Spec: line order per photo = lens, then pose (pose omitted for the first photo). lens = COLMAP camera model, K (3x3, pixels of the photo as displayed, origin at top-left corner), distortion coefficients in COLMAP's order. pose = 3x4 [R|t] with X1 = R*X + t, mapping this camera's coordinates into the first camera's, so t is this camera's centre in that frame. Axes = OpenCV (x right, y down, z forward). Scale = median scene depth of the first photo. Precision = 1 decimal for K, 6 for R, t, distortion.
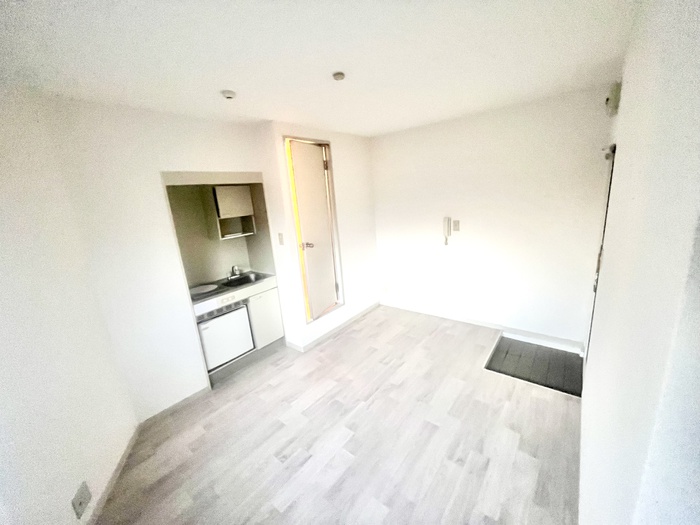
lens RADIAL K [[281.6, 0, 349.1], [0, 281.6, 262.3], [0, 0, 1]] dist [-0.004421, 0.000226]
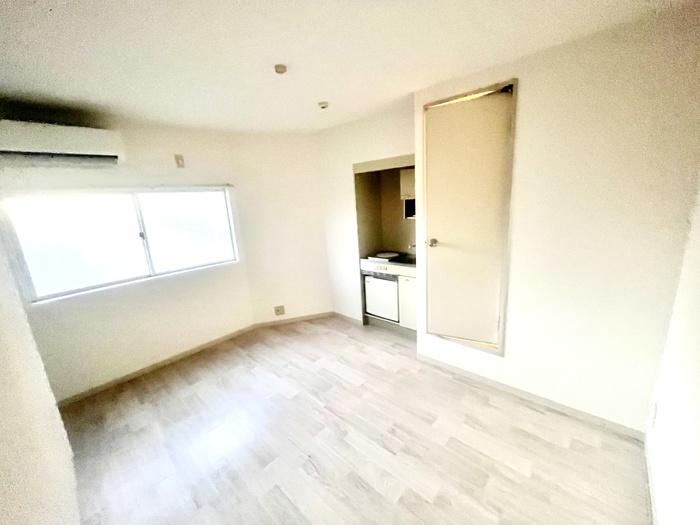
lens RADIAL K [[281.6, 0, 352.8], [0, 281.6, 261.0], [0, 0, 1]] dist [-0.004421, 0.000226]
pose [[-0.047715, 0.297205, -0.953621, 0.698341], [-0.171747, 0.938049, 0.300945, -0.232081], [0.983985, 0.178141, 0.006285, 0.860999]]
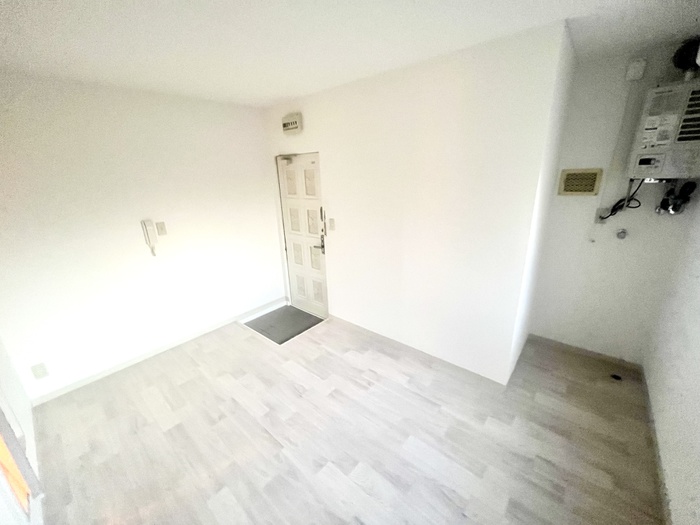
lens RADIAL K [[281.6, 0, 351.6], [0, 281.6, 261.7], [0, 0, 1]] dist [-0.004421, 0.000226]
pose [[0.028799, -0.224493, 0.974050, -0.495368], [0.265754, 0.941104, 0.209042, -0.082597], [-0.963611, 0.252838, 0.086763, 0.534945]]
